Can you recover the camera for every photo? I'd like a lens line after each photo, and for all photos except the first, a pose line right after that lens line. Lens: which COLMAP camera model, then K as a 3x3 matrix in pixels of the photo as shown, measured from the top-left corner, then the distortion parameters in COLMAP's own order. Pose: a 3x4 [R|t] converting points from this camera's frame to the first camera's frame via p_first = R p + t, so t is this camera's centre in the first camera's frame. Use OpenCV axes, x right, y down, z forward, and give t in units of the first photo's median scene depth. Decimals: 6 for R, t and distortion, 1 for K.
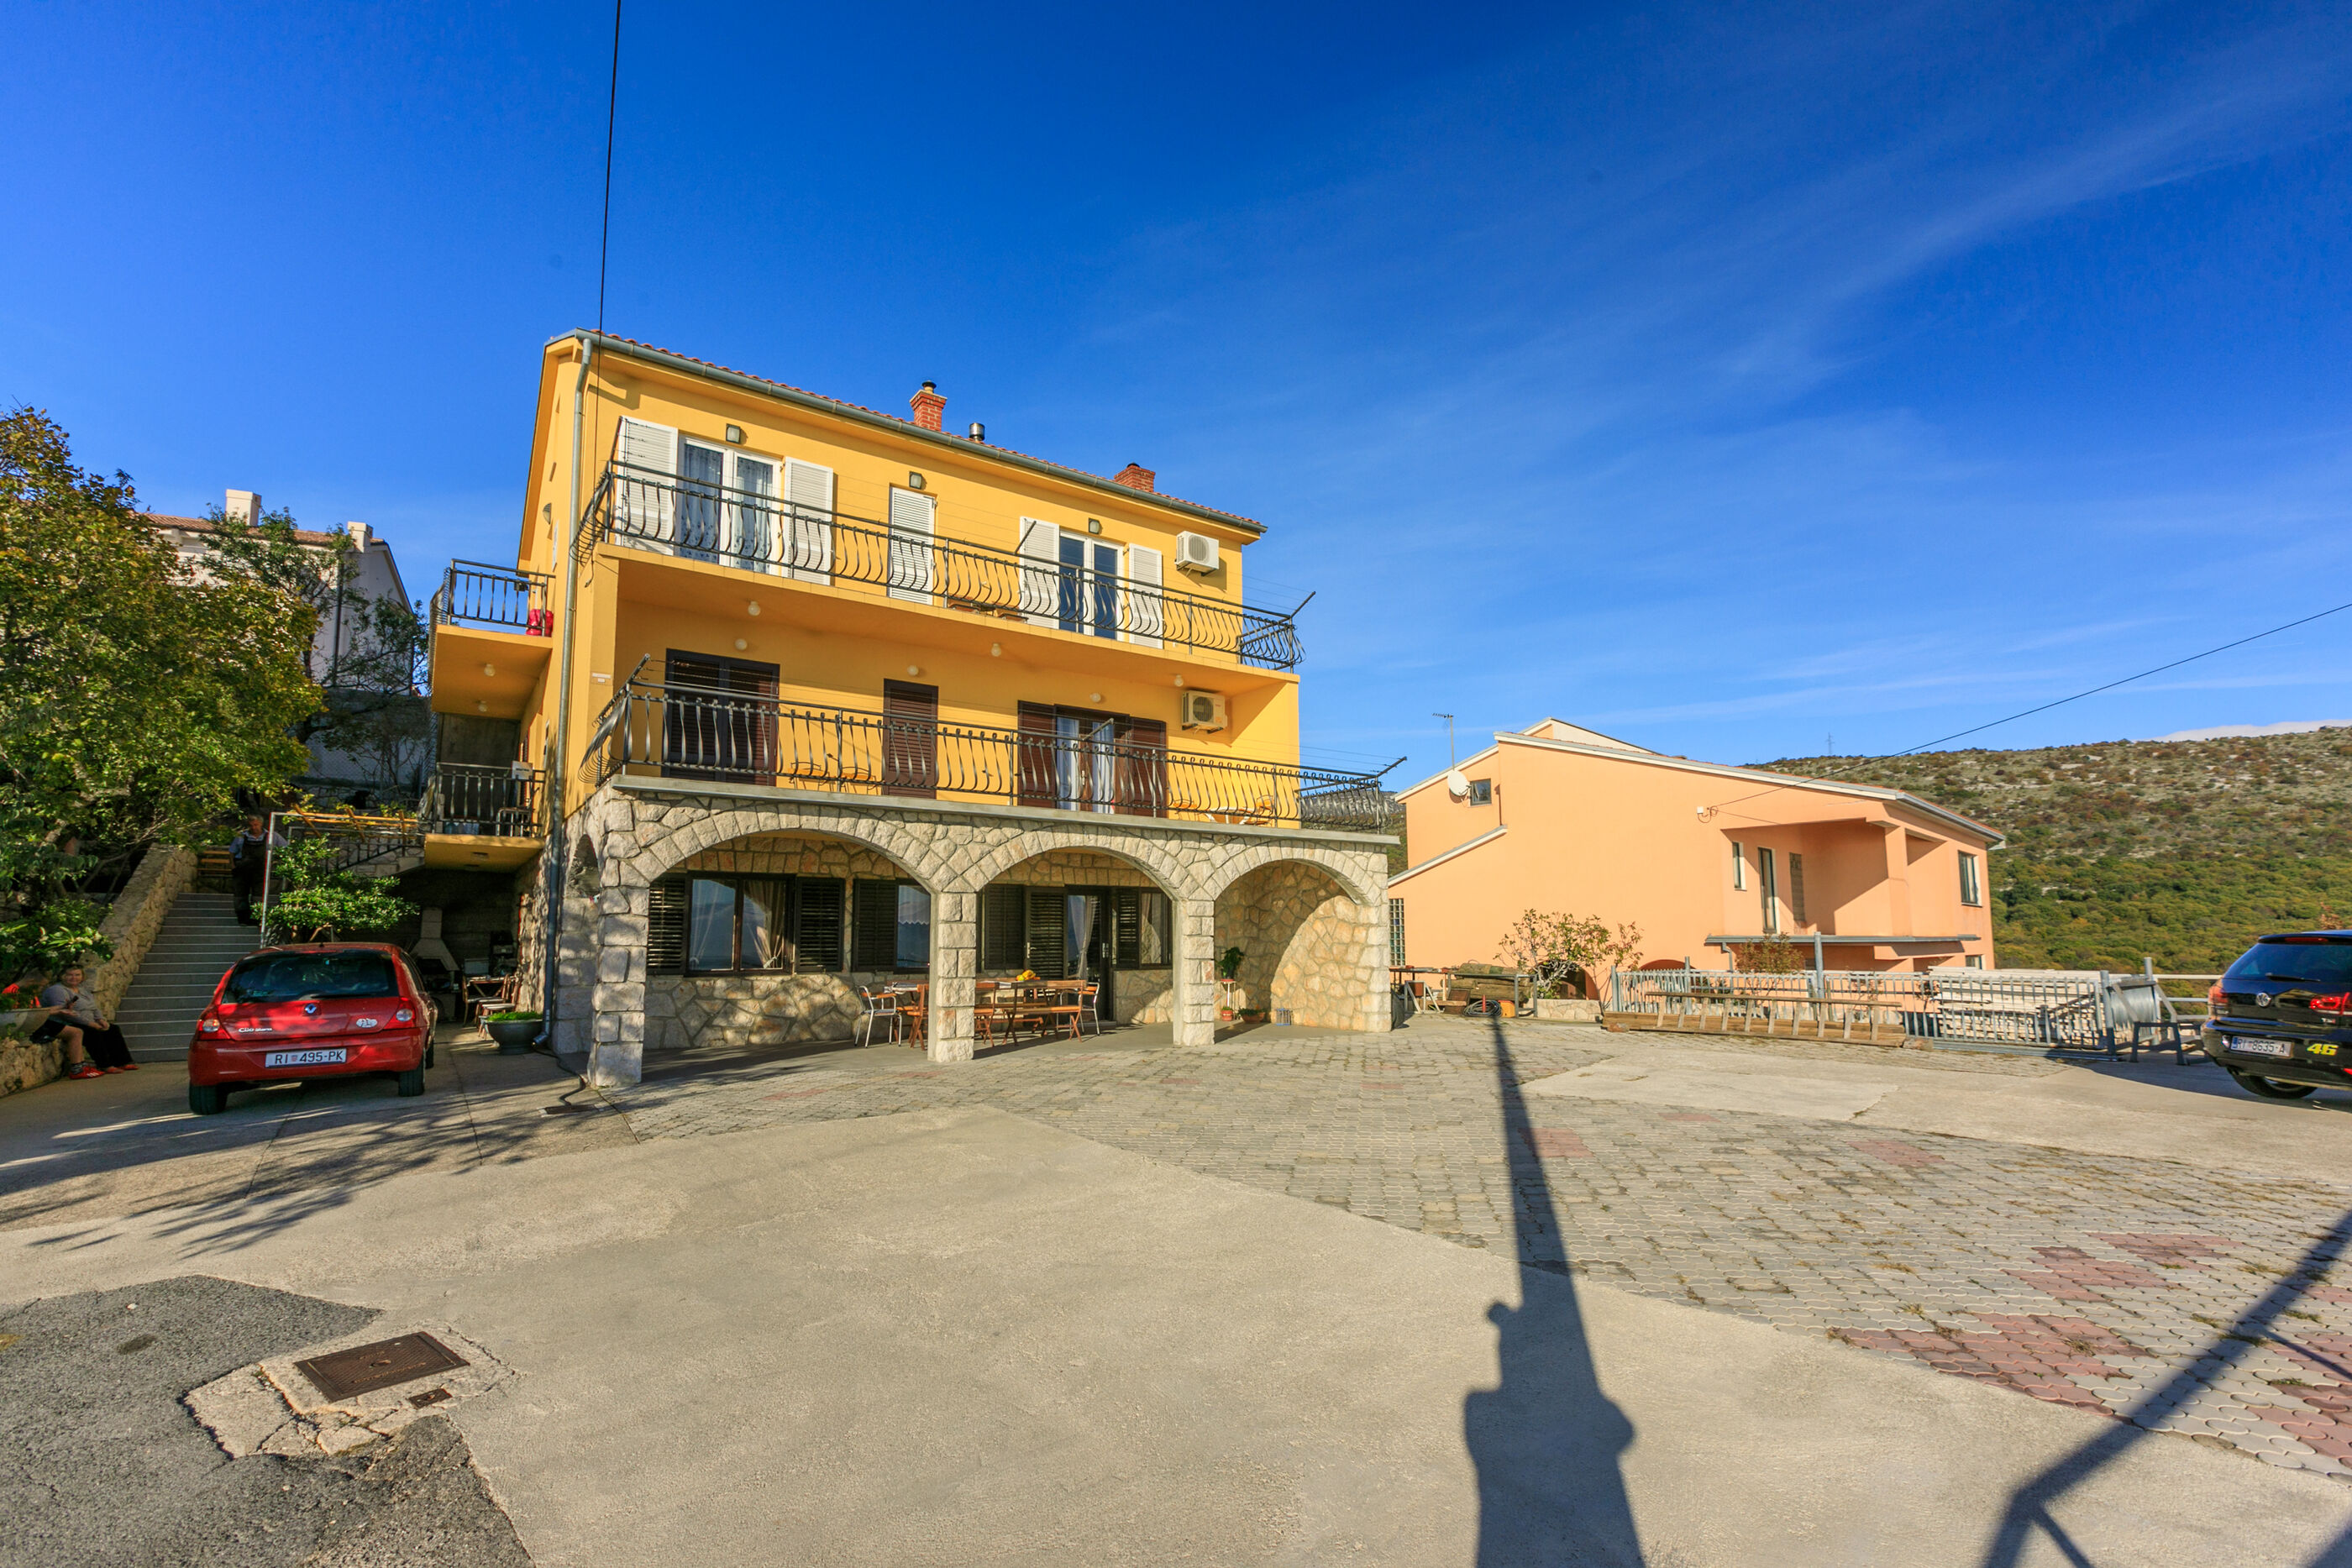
lens RADIAL K [[1065.8, 0, 1174.7], [0, 1065.8, 793.4], [0, 0, 1]] dist [0.001540, -0.001815]
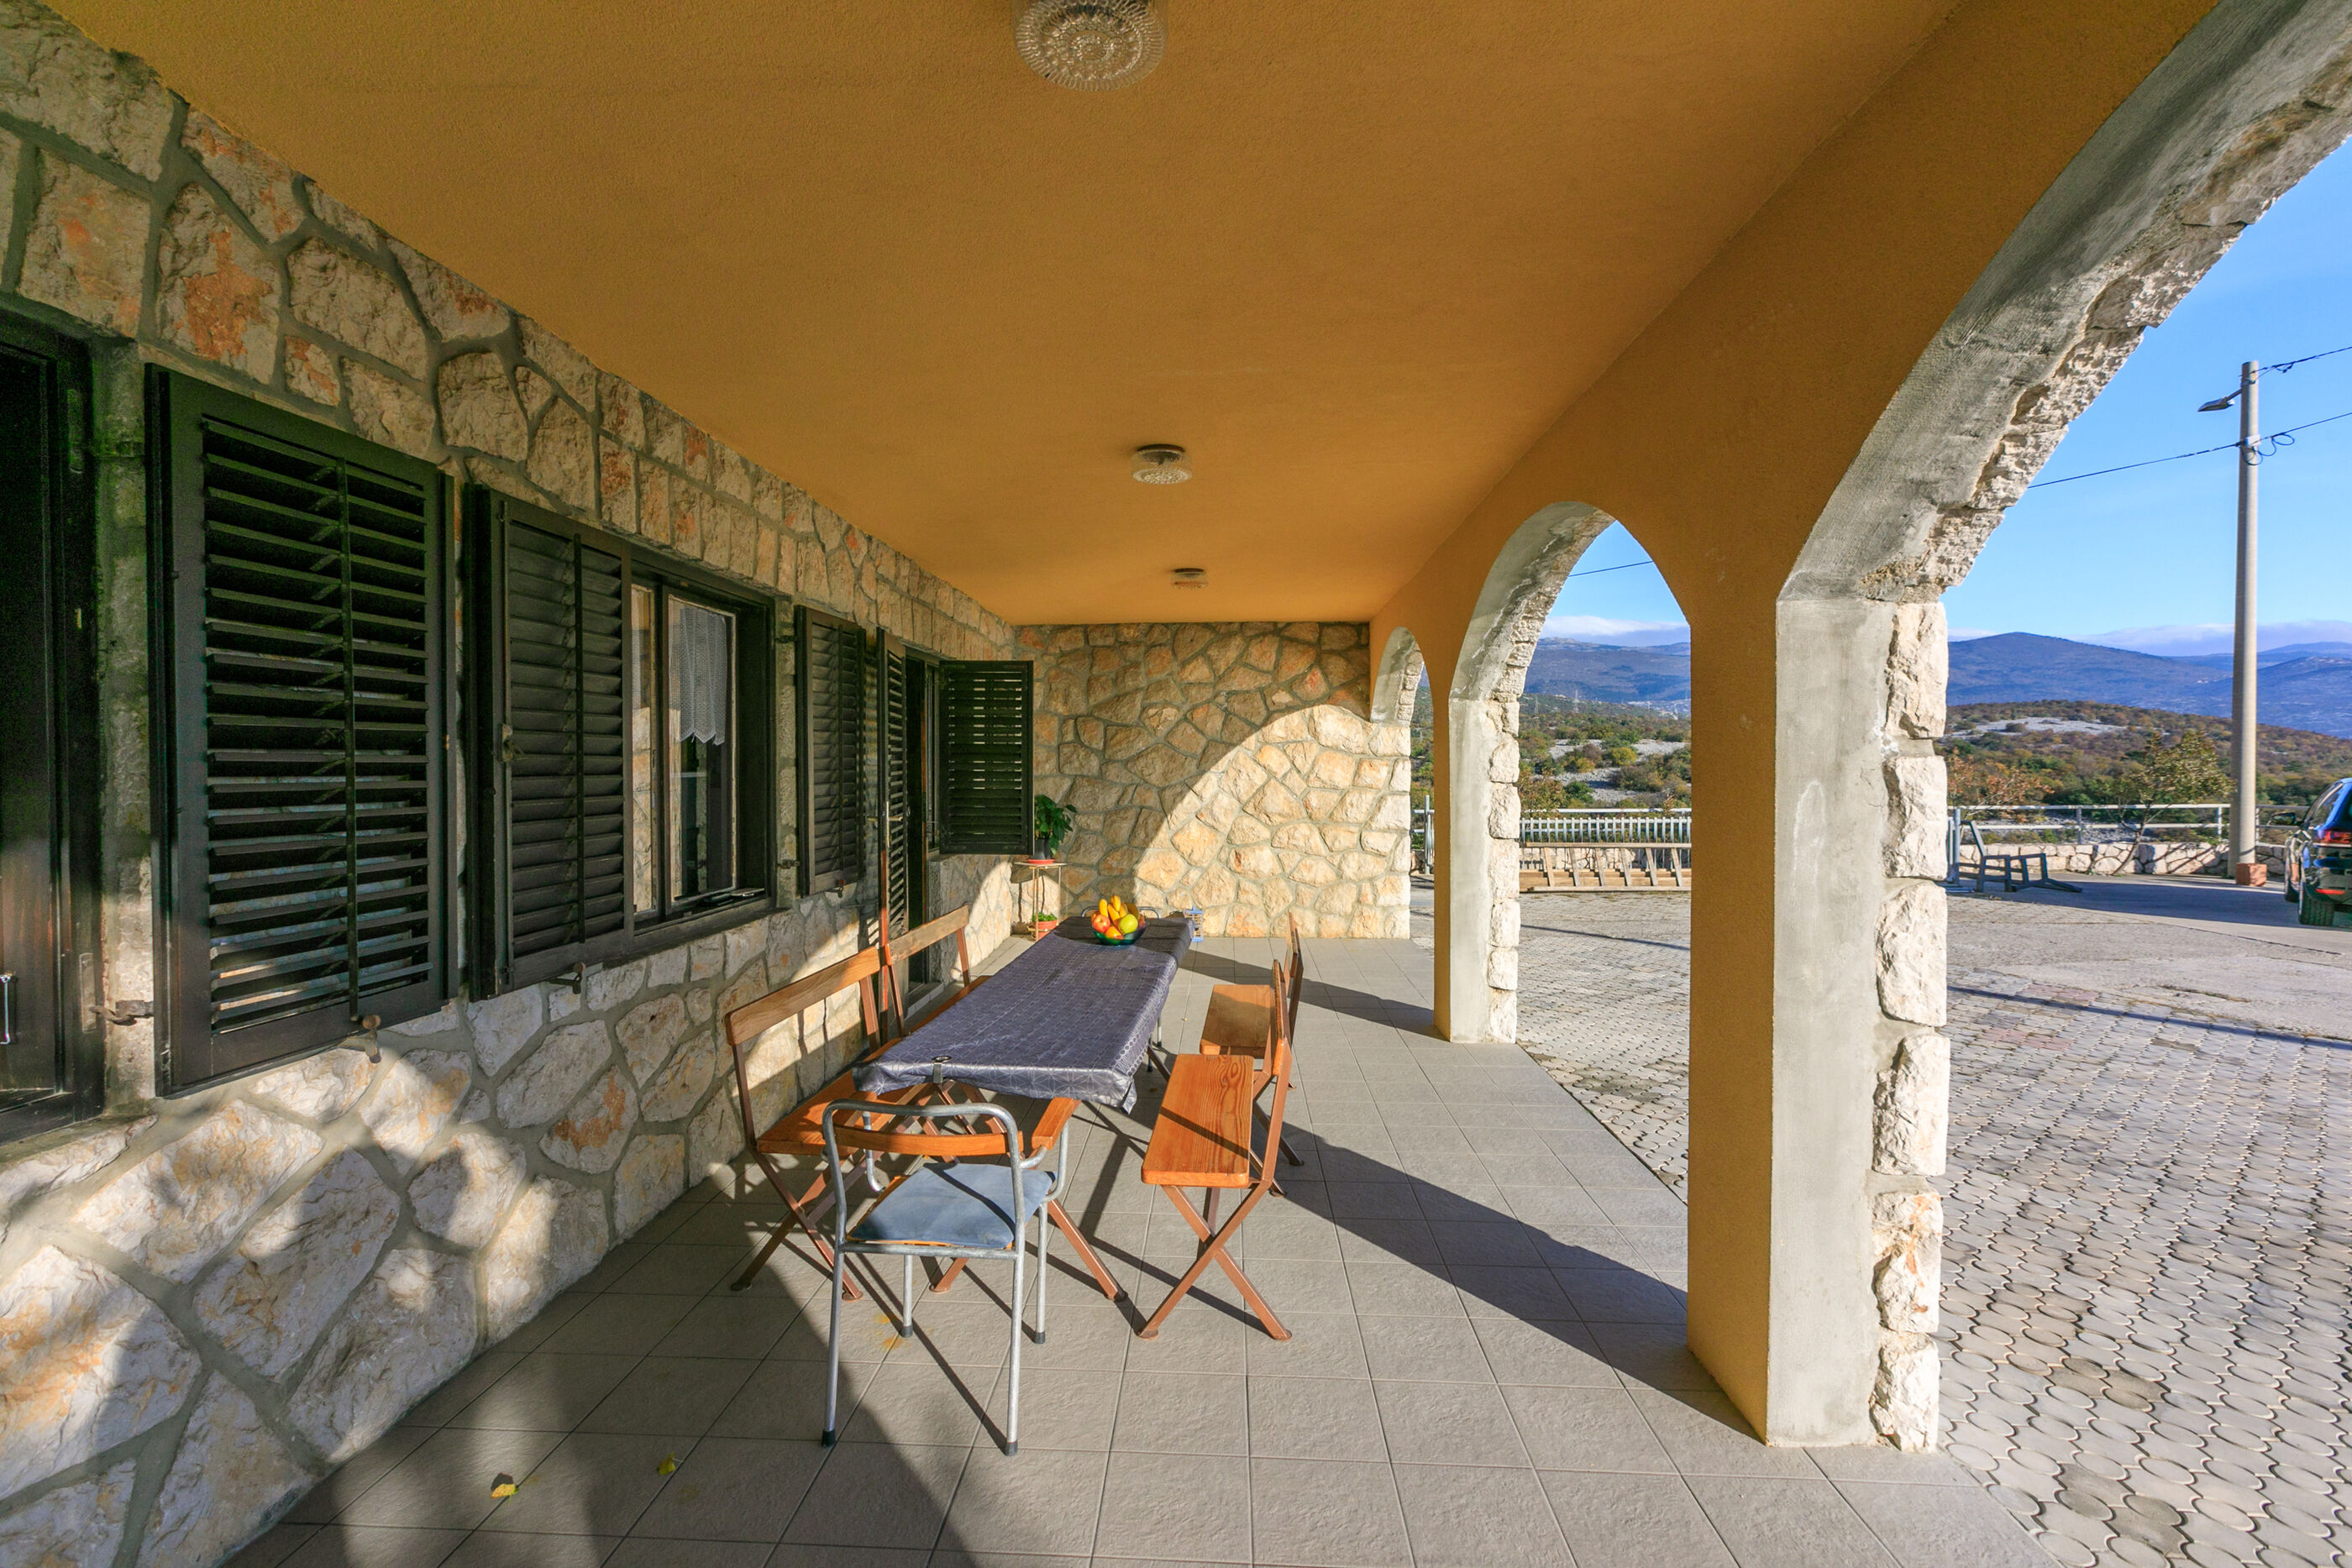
lens RADIAL K [[1065.8, 0, 1178.3], [0, 1065.8, 775.4], [0, 0, 1]] dist [0.001540, -0.001815]
pose [[0.594617, -0.005877, 0.803988, -0.312232], [-0.115891, 0.988904, 0.092940, 0.082047], [-0.795613, -0.148439, 0.587338, 0.664090]]
